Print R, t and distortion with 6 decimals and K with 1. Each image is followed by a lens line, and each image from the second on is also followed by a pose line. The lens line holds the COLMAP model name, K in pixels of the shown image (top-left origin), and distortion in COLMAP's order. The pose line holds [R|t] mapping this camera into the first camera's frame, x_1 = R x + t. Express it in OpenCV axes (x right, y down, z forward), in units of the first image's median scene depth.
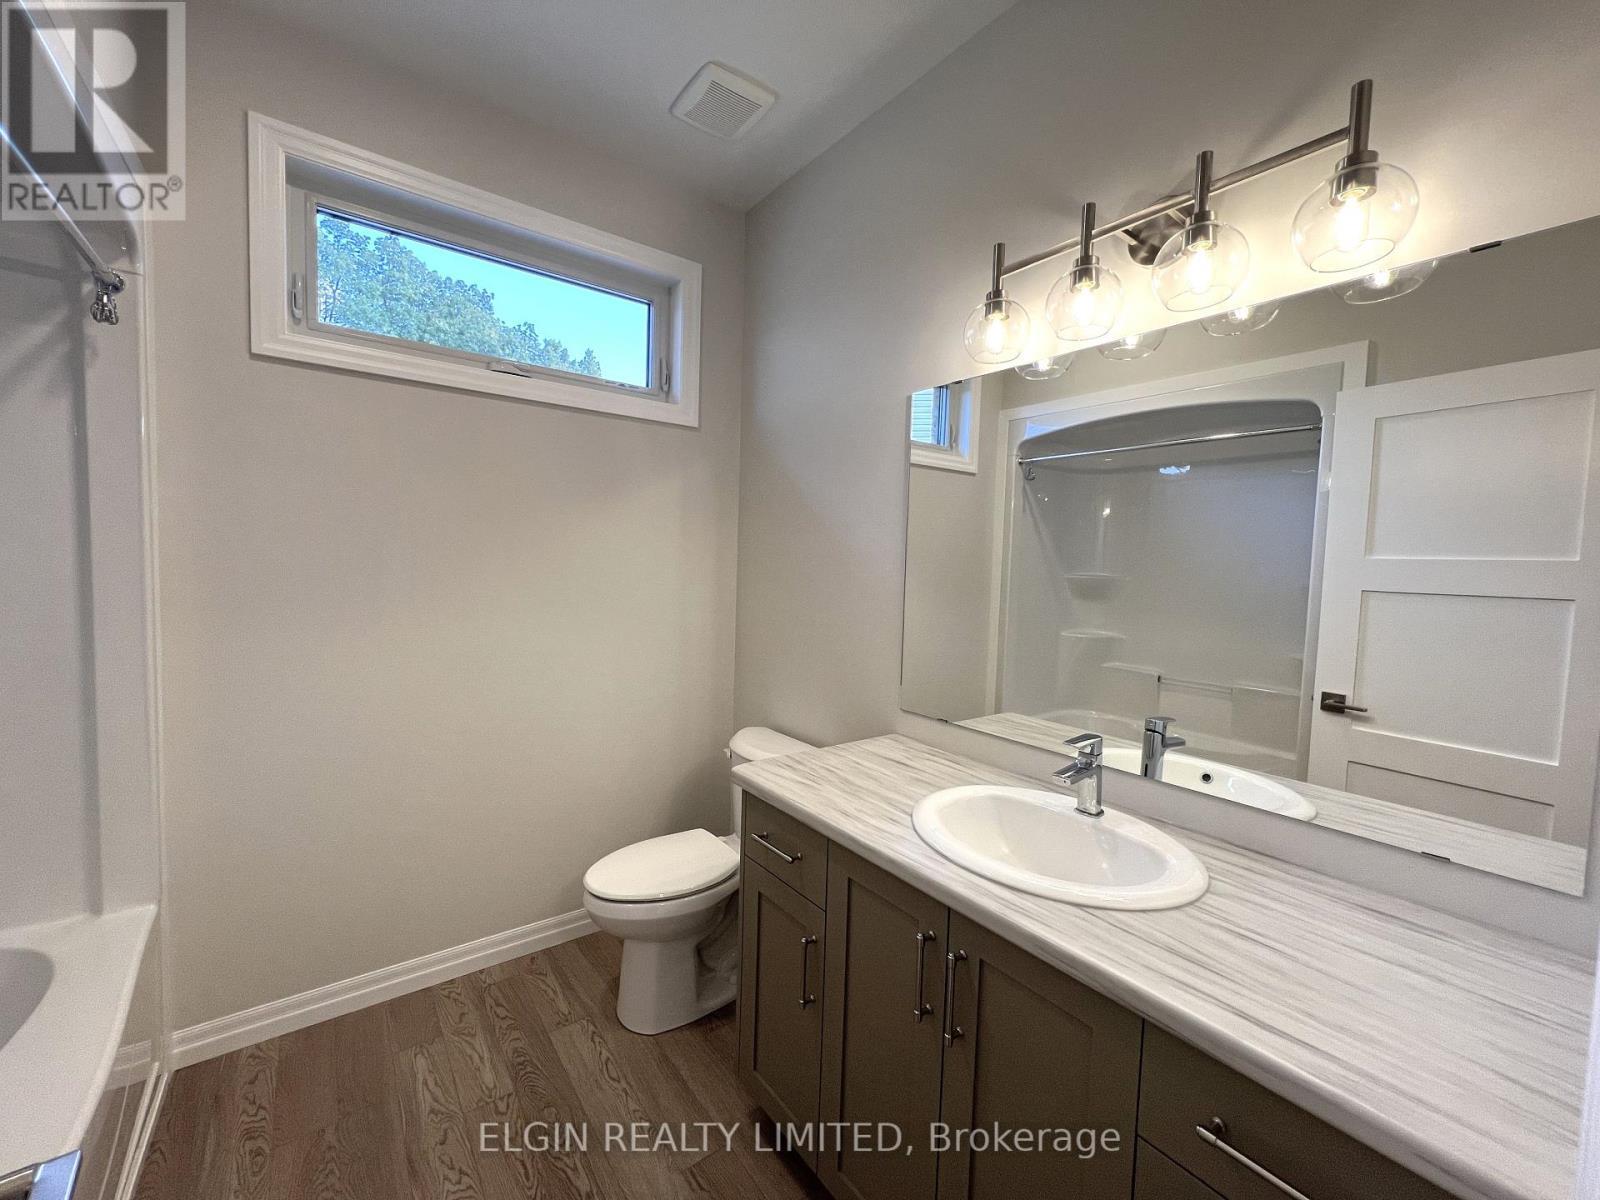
lens RADIAL K [[638.5, 0, 794.8], [0, 638.5, 597.7], [0, 0, 1]] dist [-0.001725, 0.000401]
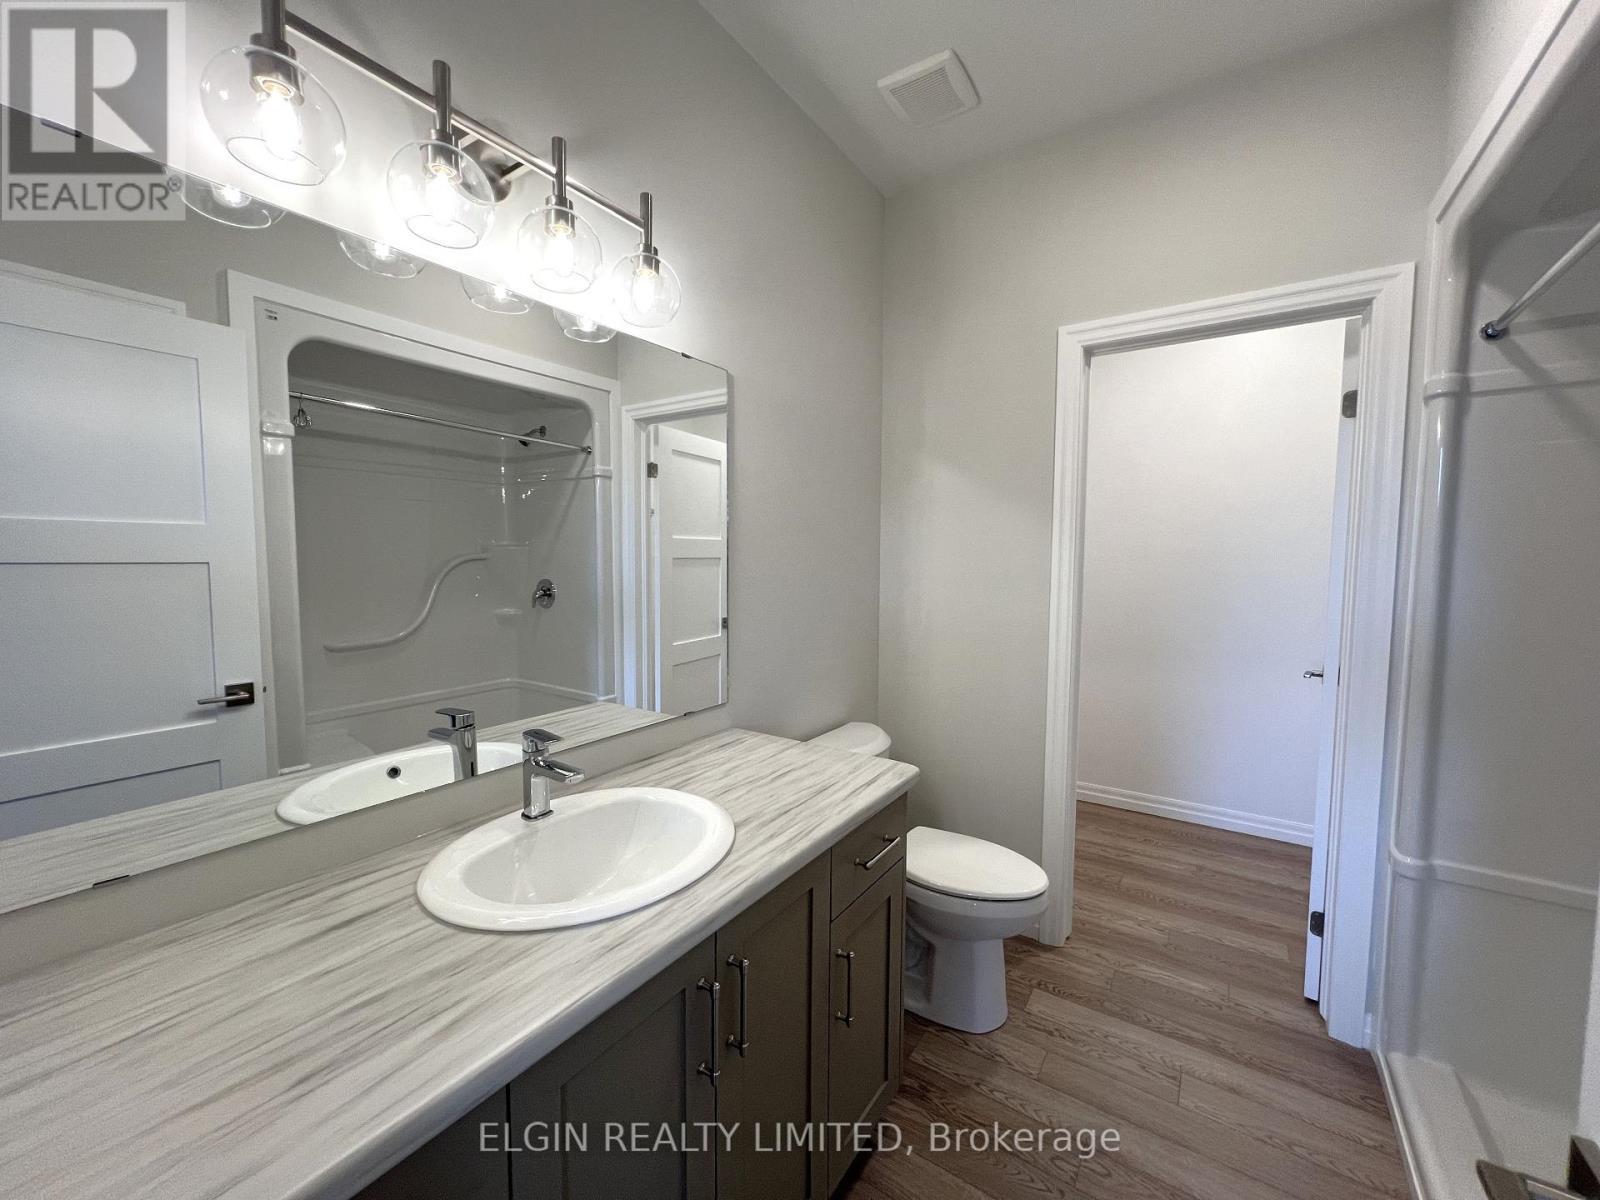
lens RADIAL K [[638.5, 0, 794.8], [0, 638.5, 597.7], [0, 0, 1]] dist [-0.001725, 0.000401]
pose [[-0.329822, -0.091442, 0.939604, -0.487432], [0.046301, 0.992533, 0.112846, -0.055874], [-0.942907, 0.080724, -0.323125, 0.922314]]
